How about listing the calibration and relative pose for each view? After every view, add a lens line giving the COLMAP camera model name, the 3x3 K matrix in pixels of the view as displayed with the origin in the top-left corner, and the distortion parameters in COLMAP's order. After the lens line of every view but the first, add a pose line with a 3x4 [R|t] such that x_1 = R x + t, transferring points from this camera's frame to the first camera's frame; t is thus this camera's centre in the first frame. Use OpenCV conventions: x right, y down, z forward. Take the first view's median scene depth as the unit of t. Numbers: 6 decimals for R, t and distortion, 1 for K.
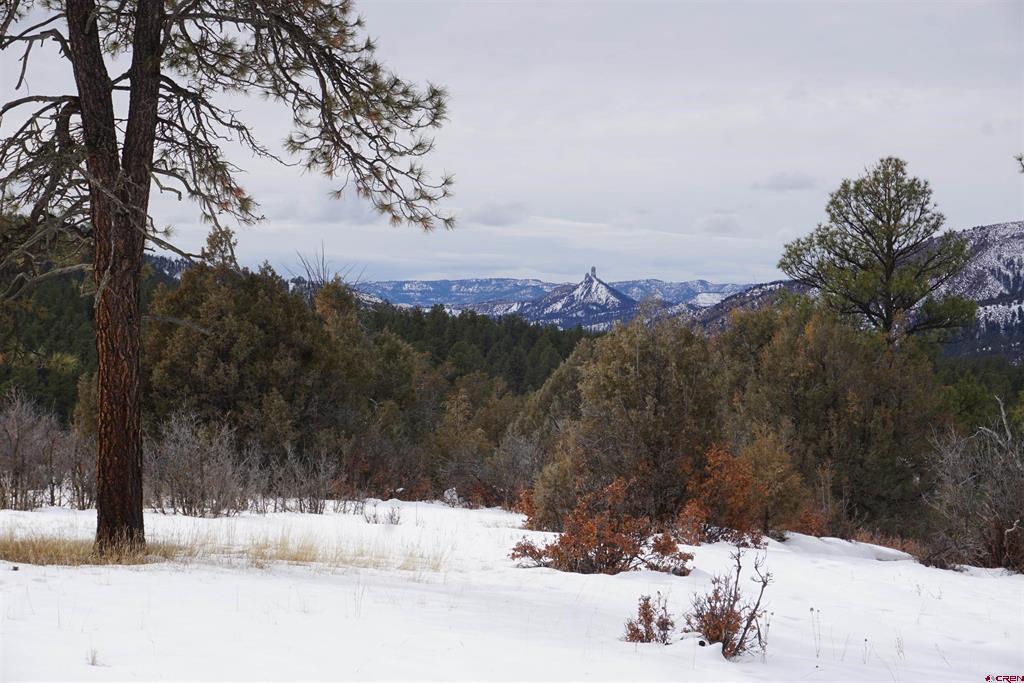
lens RADIAL K [[2148.7, 0, 498.7], [0, 2148.7, 344.6], [0, 0, 1]] dist [0.055797, 0.000000]
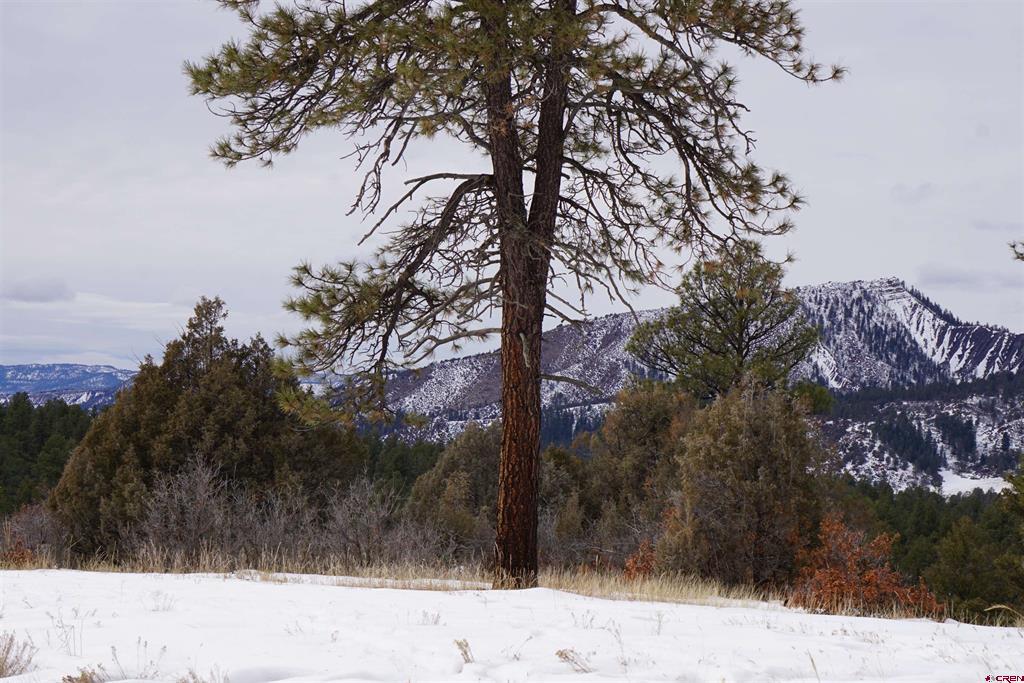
lens RADIAL K [[2434.5, 0, 526.4], [0, 2434.5, 305.1], [0, 0, 1]] dist [0.260959, 0.000000]
pose [[0.982429, 0.018212, 0.185744, -0.202379], [-0.007772, 0.998356, -0.056781, 0.010592], [-0.186472, 0.054339, 0.980956, -0.107211]]
